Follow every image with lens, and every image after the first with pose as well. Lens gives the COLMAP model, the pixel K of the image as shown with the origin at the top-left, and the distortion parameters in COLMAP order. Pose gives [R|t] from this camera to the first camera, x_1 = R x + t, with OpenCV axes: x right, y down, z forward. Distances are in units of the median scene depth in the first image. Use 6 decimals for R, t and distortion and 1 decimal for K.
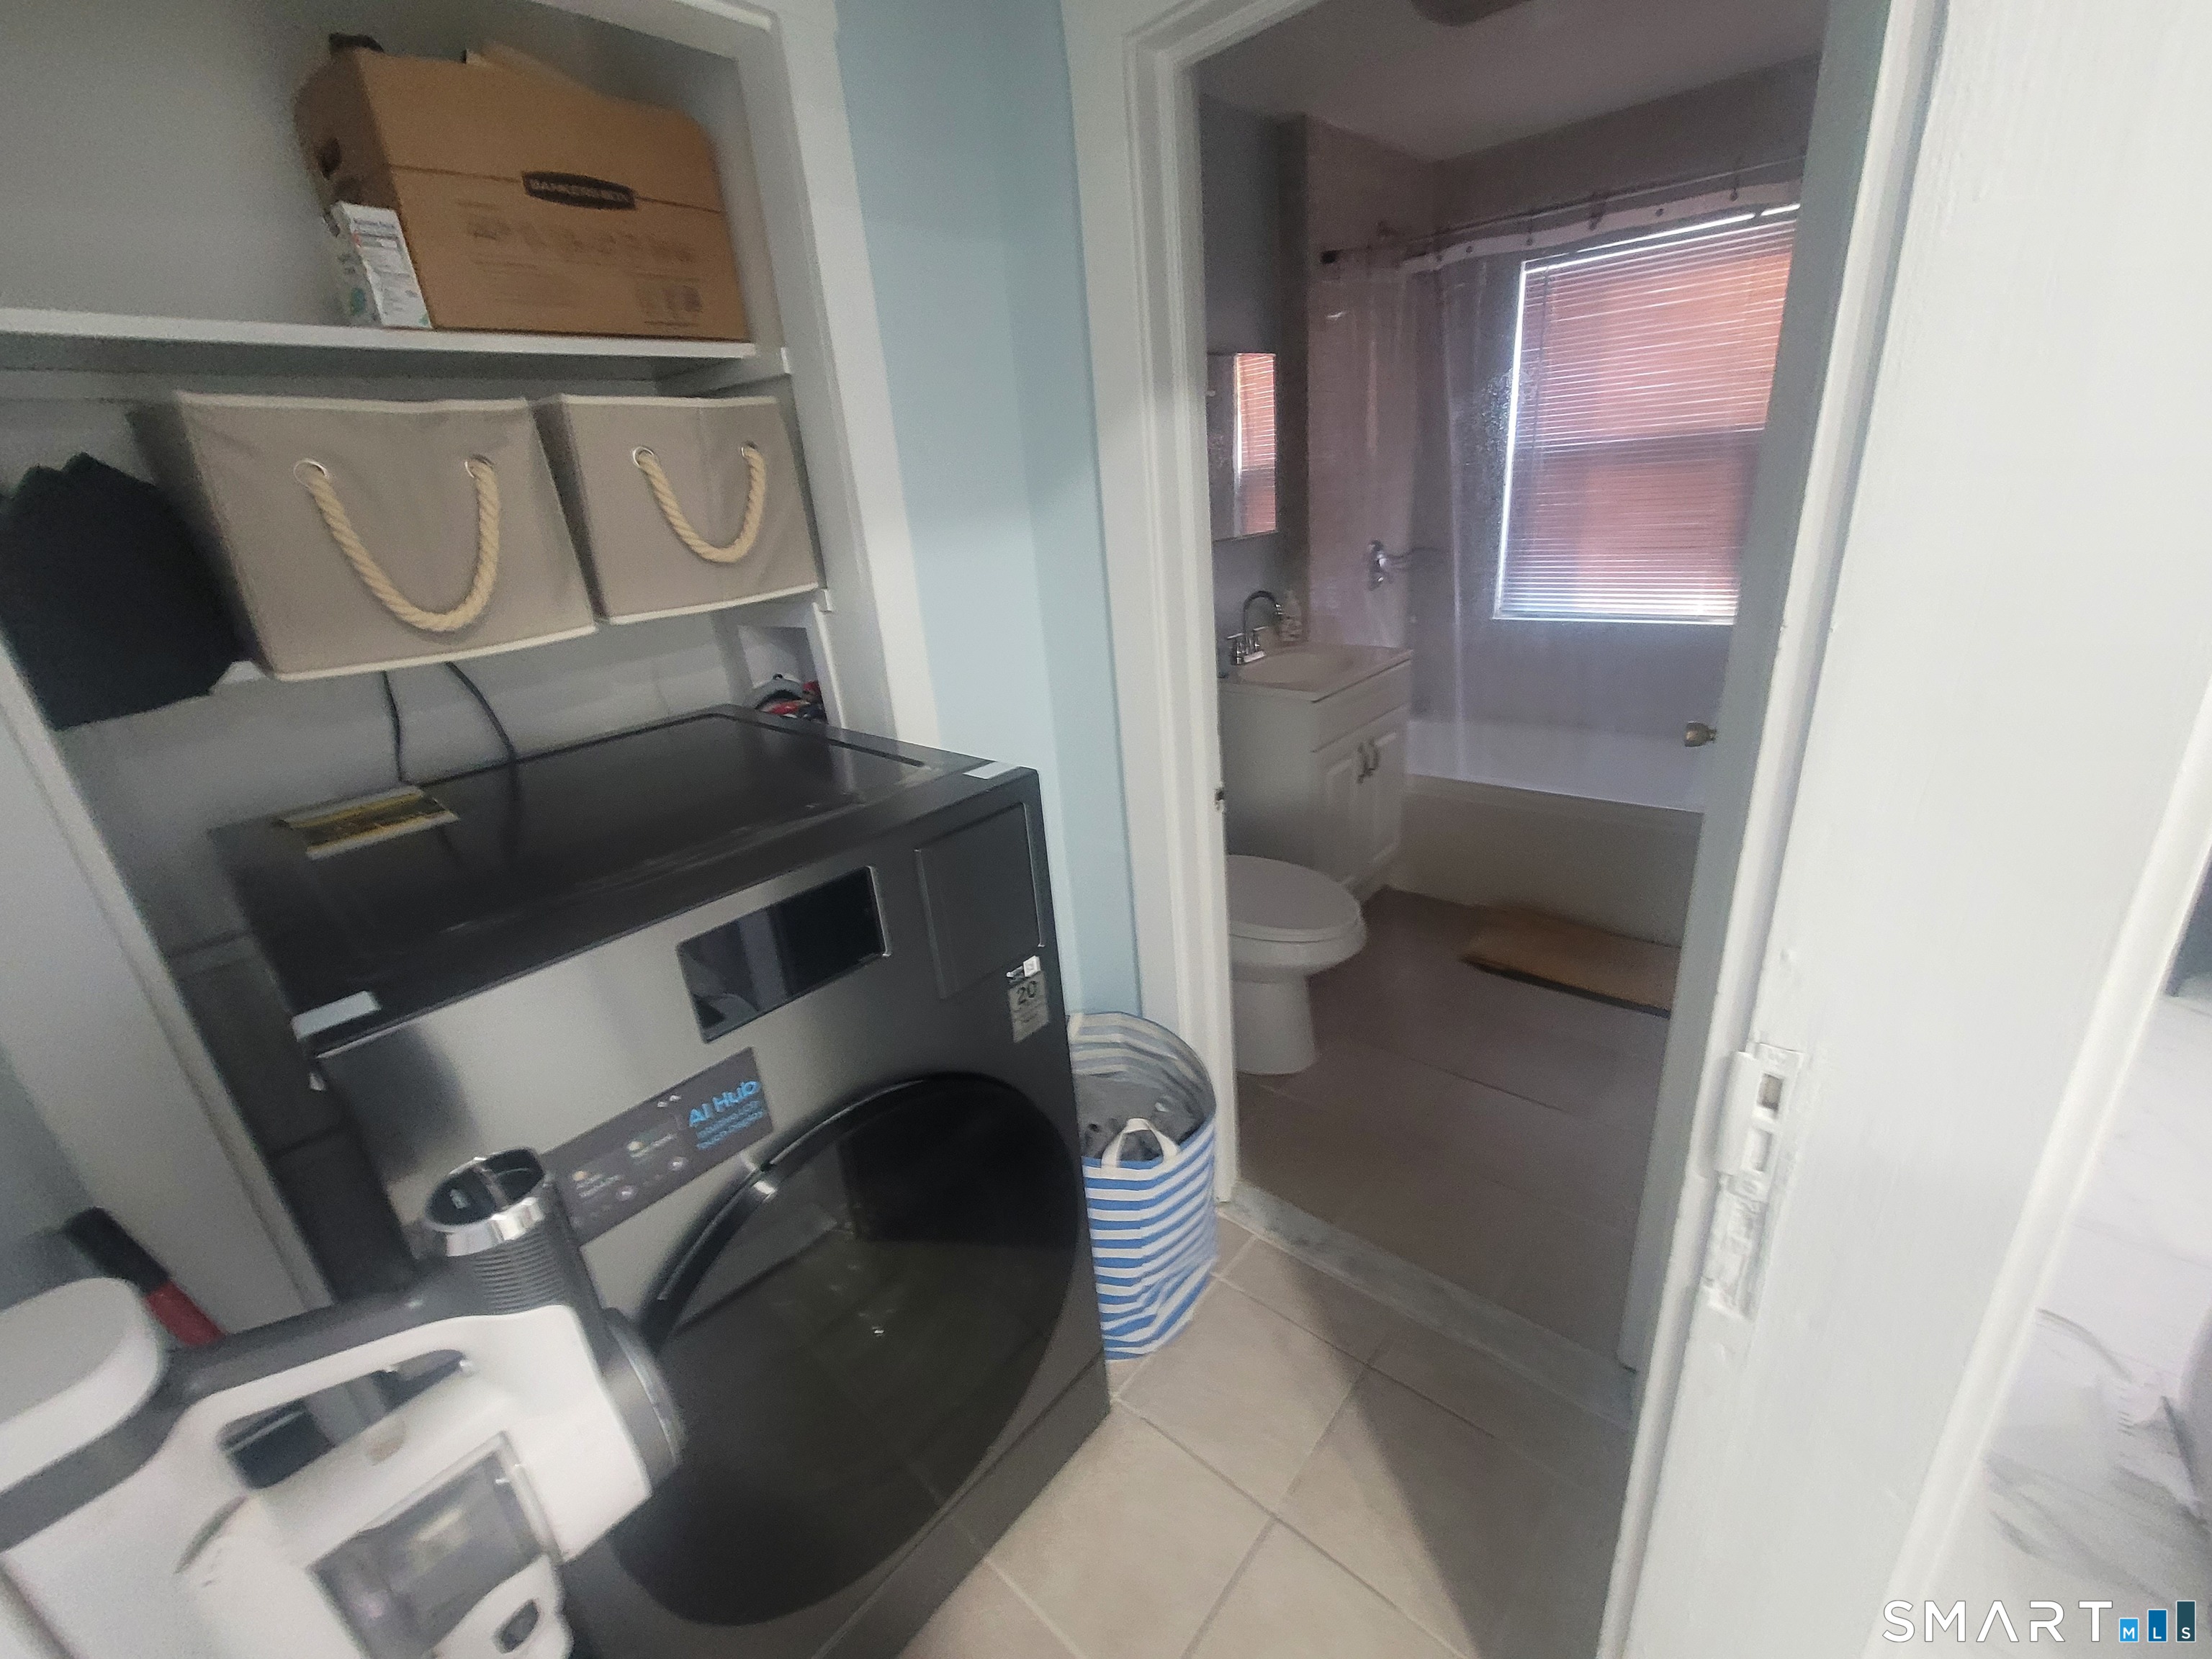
lens RADIAL K [[904.8, 0, 1106.2], [0, 904.8, 824.6], [0, 0, 1]] dist [-0.003567, -0.000230]
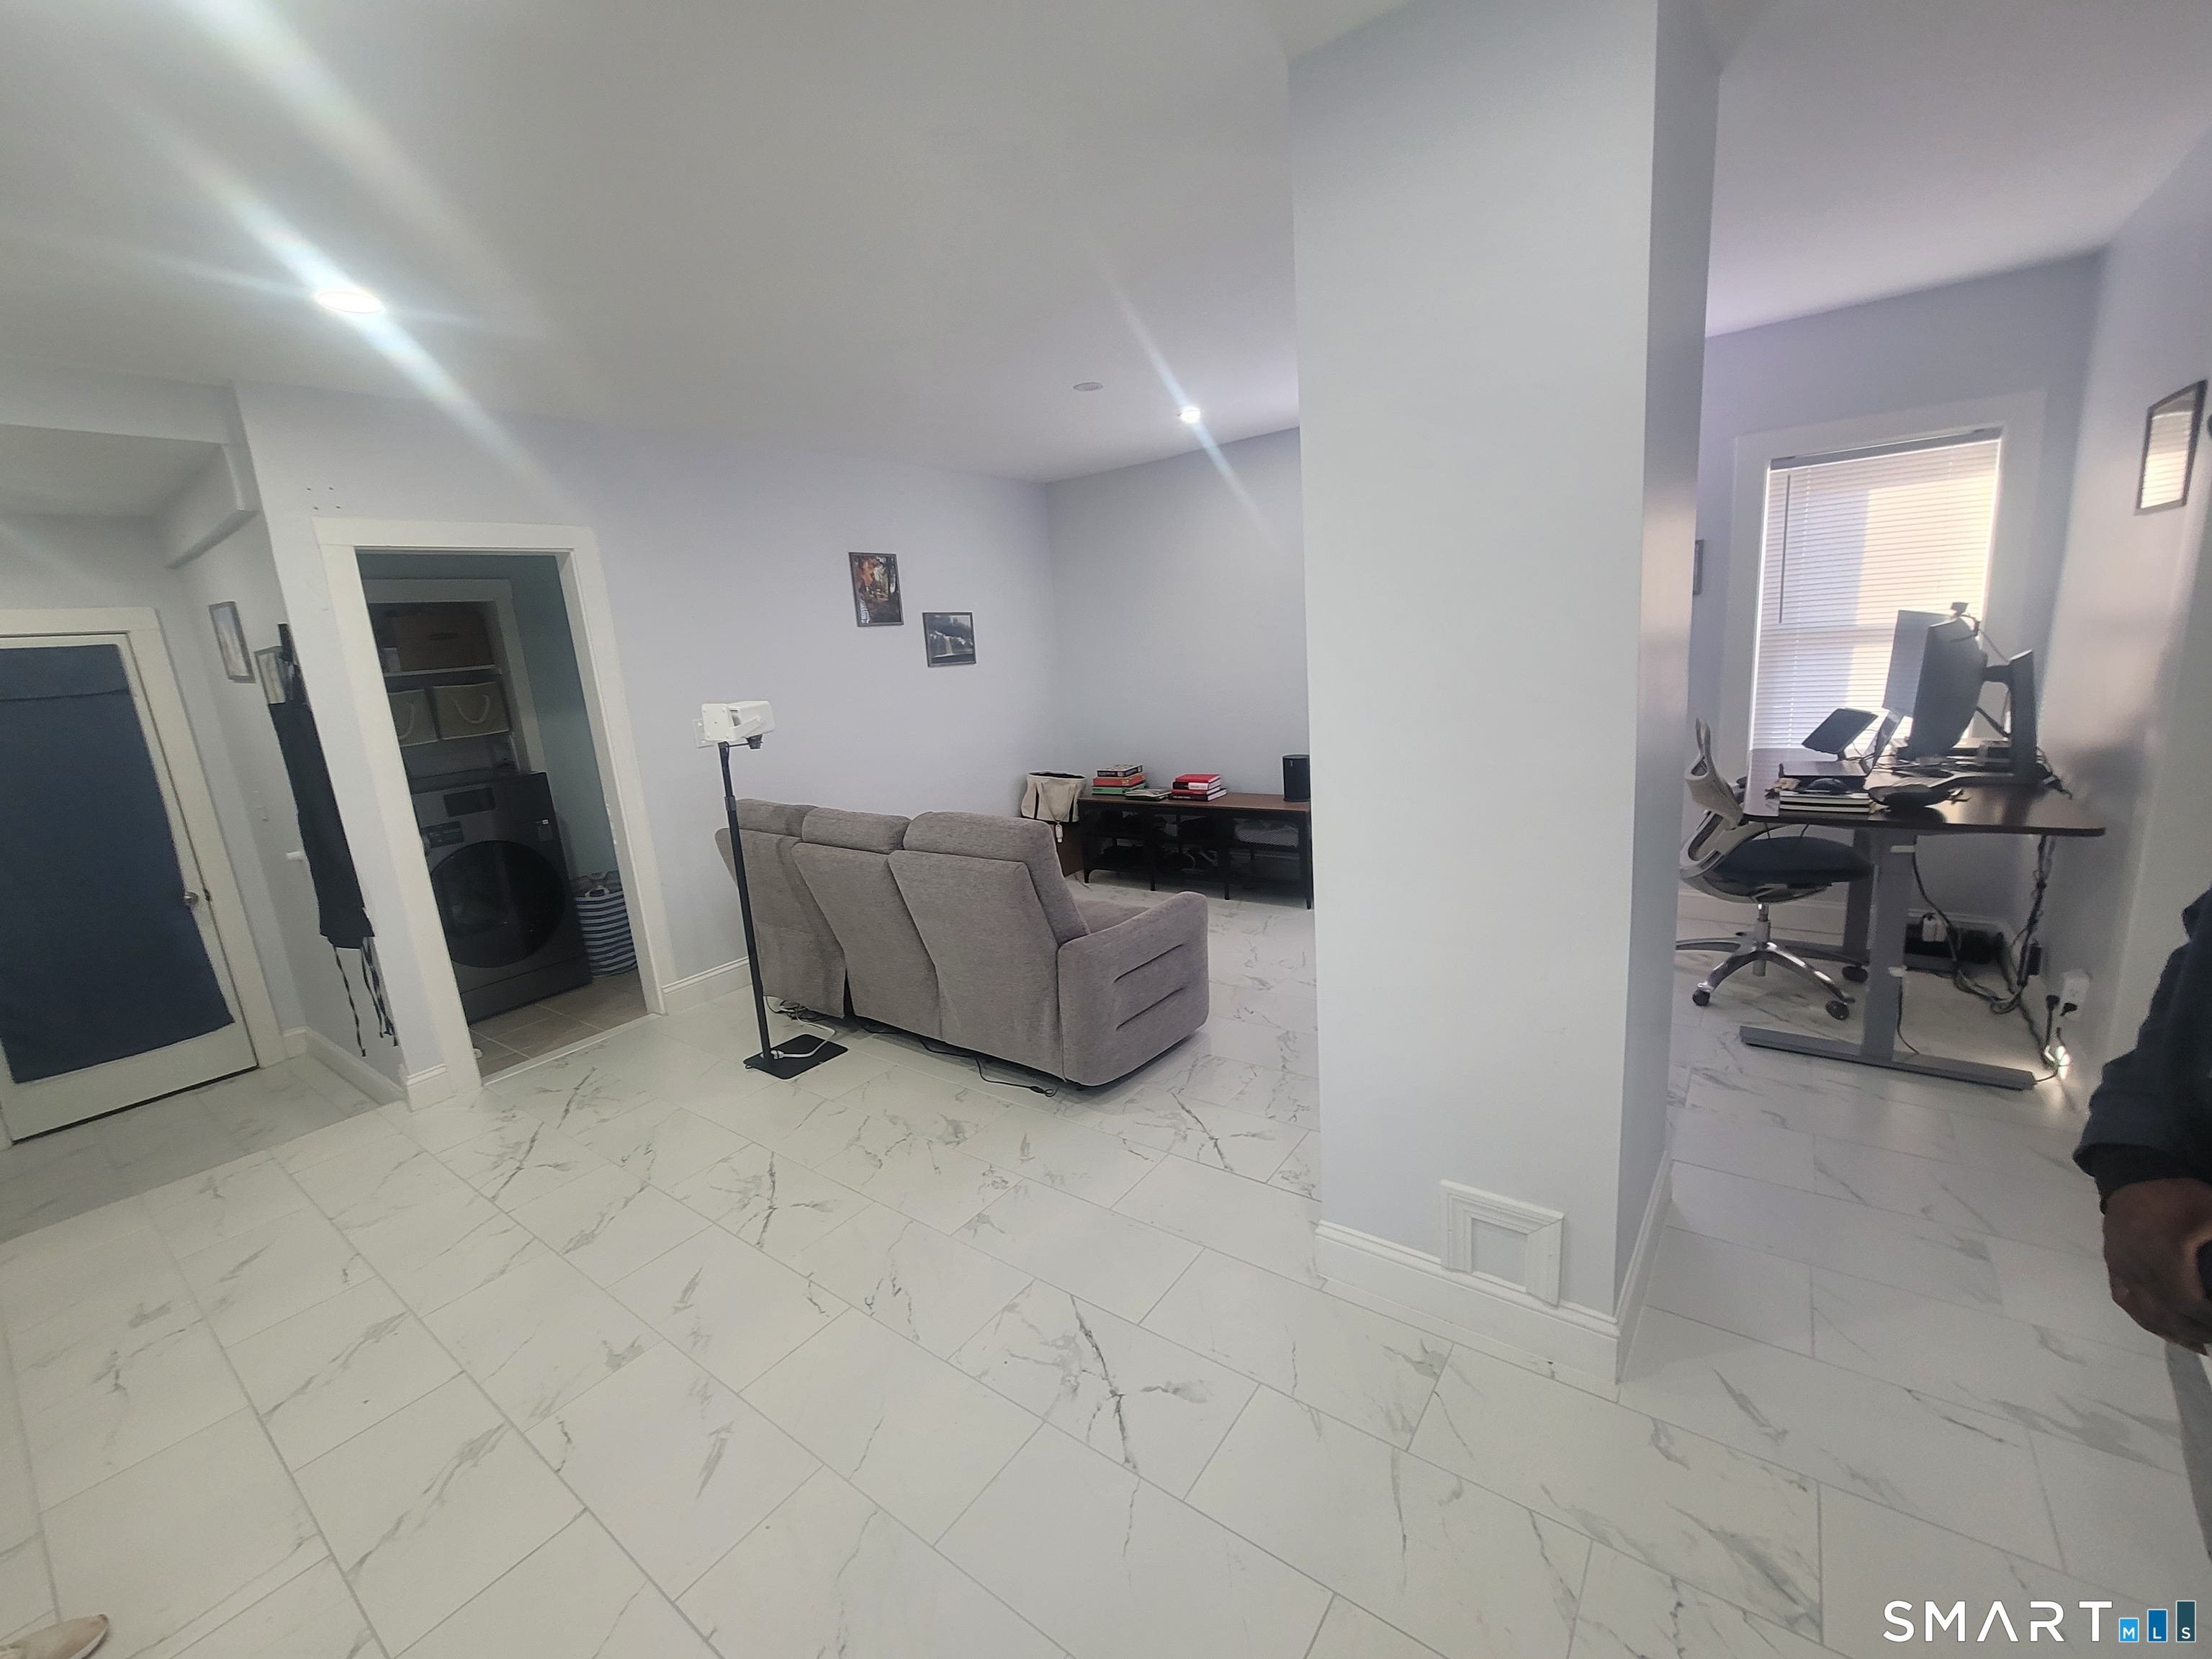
lens RADIAL K [[904.8, 0, 1105.8], [0, 904.8, 832.9], [0, 0, 1]] dist [-0.003567, -0.000230]
pose [[0.997001, -0.012659, 0.076348, 1.791389], [0.023999, 0.988472, -0.149493, 0.740887], [-0.073575, 0.150877, 0.985811, -2.679724]]
